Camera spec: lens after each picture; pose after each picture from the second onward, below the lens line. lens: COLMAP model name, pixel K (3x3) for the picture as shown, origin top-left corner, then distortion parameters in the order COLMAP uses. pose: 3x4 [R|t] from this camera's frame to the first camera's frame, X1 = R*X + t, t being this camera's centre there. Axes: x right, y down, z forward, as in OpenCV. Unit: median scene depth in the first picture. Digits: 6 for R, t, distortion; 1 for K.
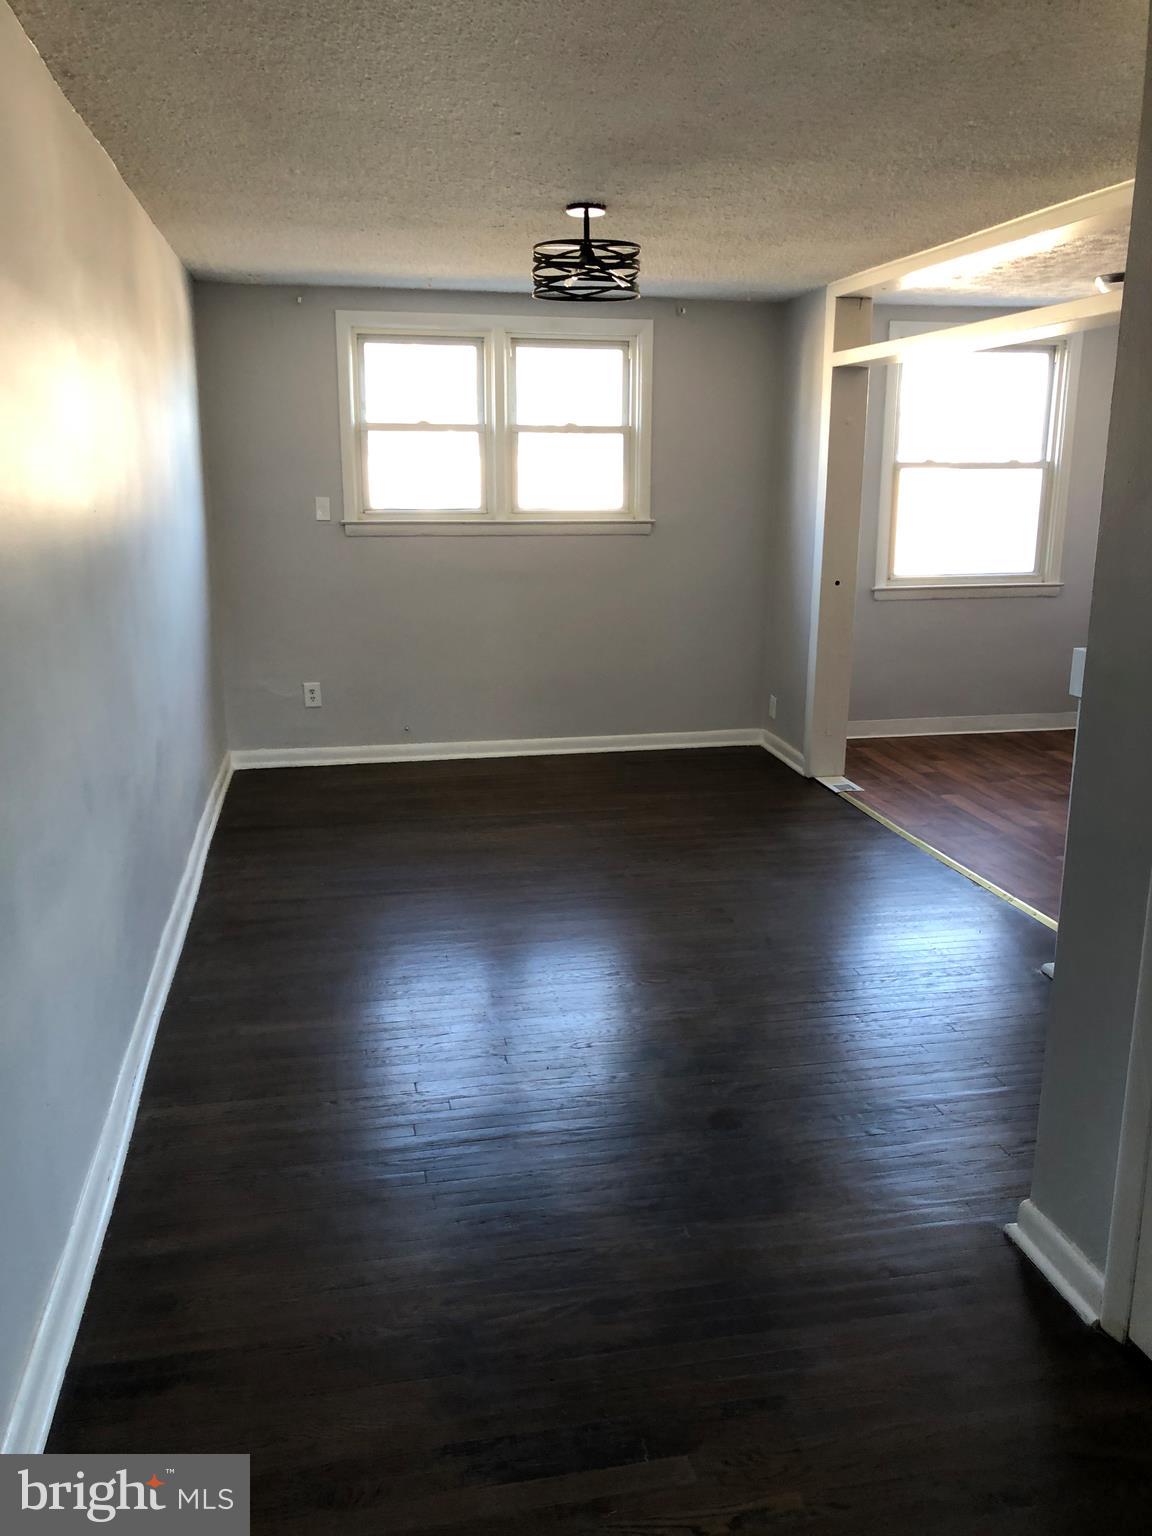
lens RADIAL K [[1257.0, 0, 606.9], [0, 1257.0, 740.2], [0, 0, 1]] dist [0.044134, -0.009974]
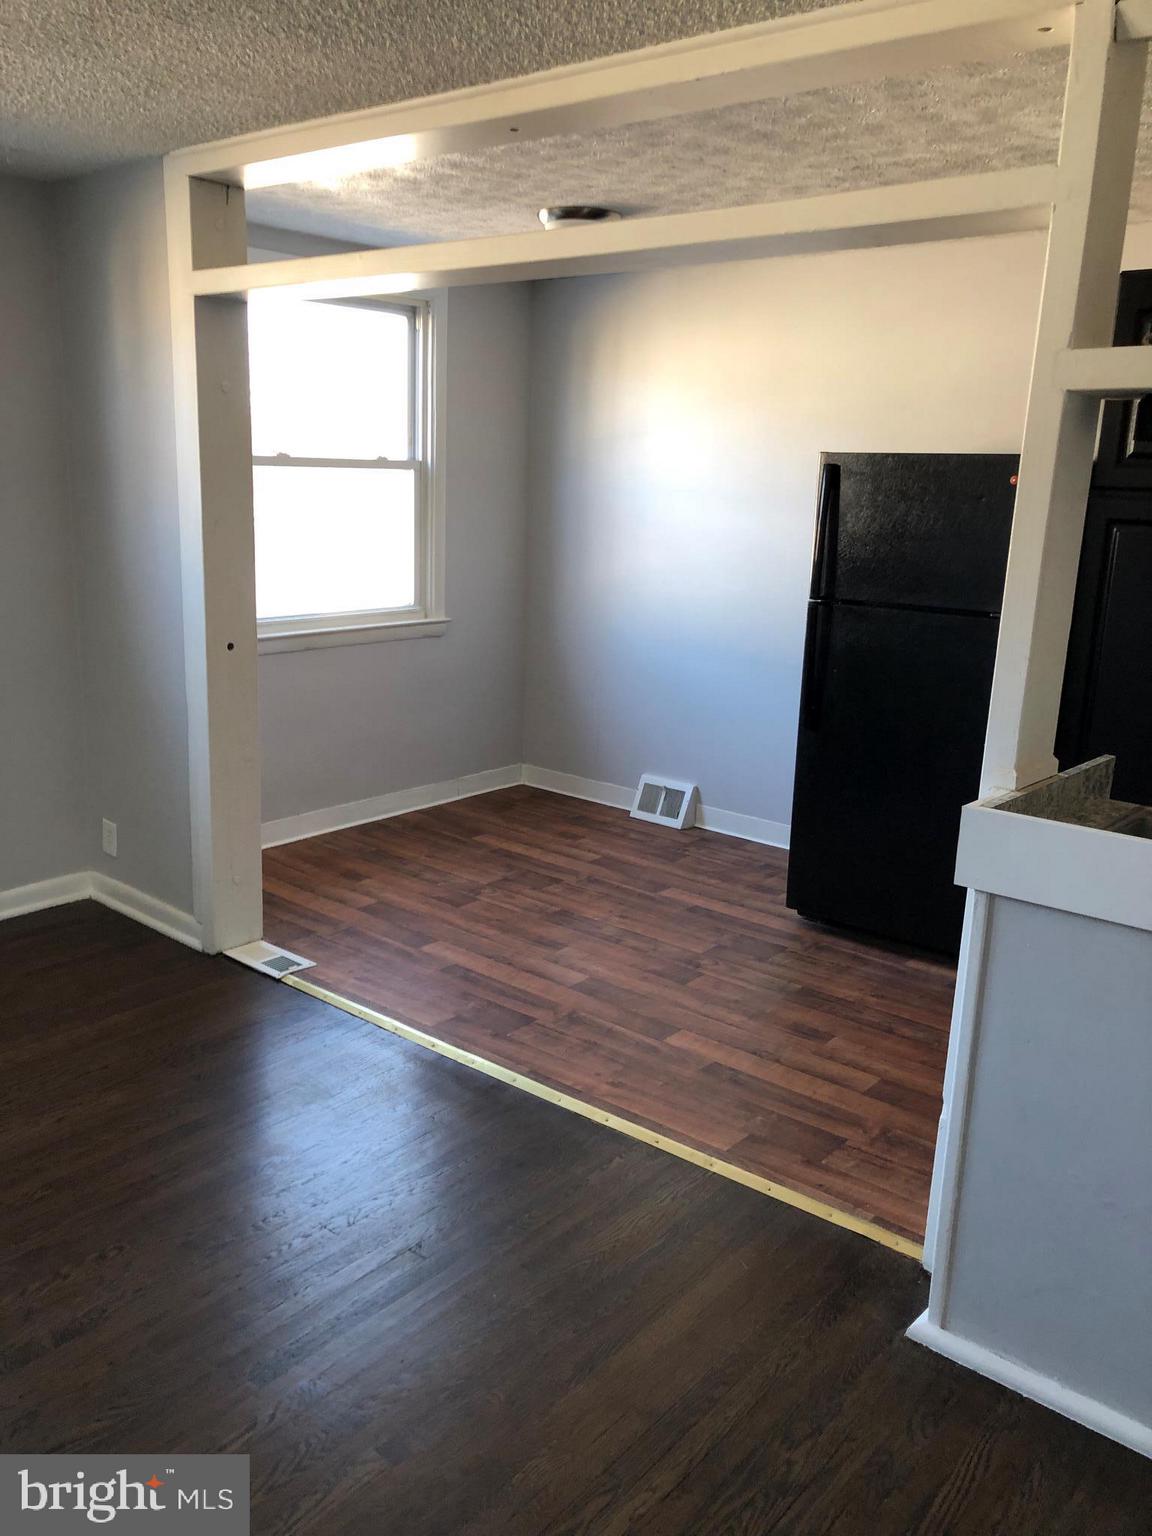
lens RADIAL K [[1248.0, 0, 576.1], [0, 1248.0, 762.4], [0, 0, 1]] dist [0.043290, -0.003699]
pose [[0.791233, -0.120614, 0.599502, -0.060486], [0.104083, 0.992613, 0.062335, -0.084545], [-0.602592, 0.013077, 0.797942, 0.379007]]
